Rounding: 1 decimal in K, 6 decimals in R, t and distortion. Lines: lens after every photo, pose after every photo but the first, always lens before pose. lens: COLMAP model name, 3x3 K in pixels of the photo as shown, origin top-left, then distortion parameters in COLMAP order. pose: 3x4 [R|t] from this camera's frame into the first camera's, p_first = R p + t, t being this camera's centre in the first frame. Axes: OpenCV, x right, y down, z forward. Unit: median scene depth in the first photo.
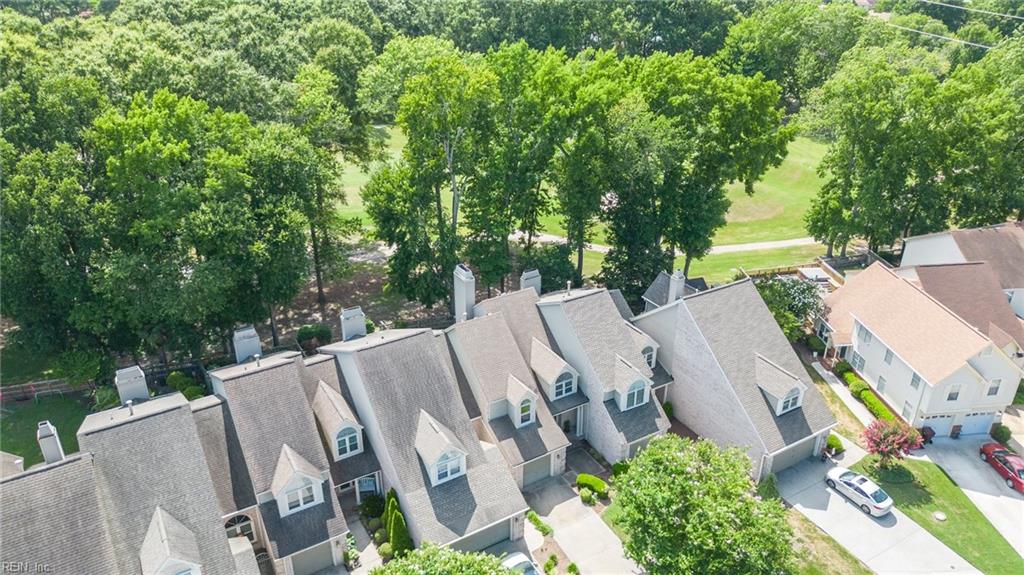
lens RADIAL K [[738.6, 0, 515.1], [0, 738.6, 287.7], [0, 0, 1]] dist [0.042855, -0.001154]
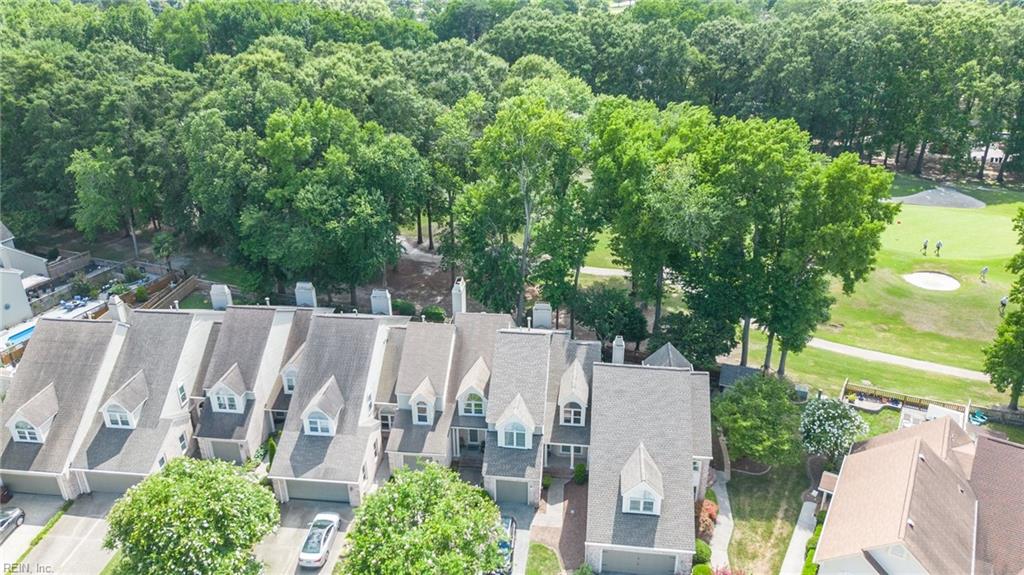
lens RADIAL K [[731.2, 0, 512.0], [0, 731.2, 287.5], [0, 0, 1]] dist [0.030398, -0.006141]
pose [[0.787642, 0.254681, -0.561032, 0.680871], [-0.263720, 0.962298, 0.066594, -0.122865], [0.556840, 0.095503, 0.825111, 0.131621]]
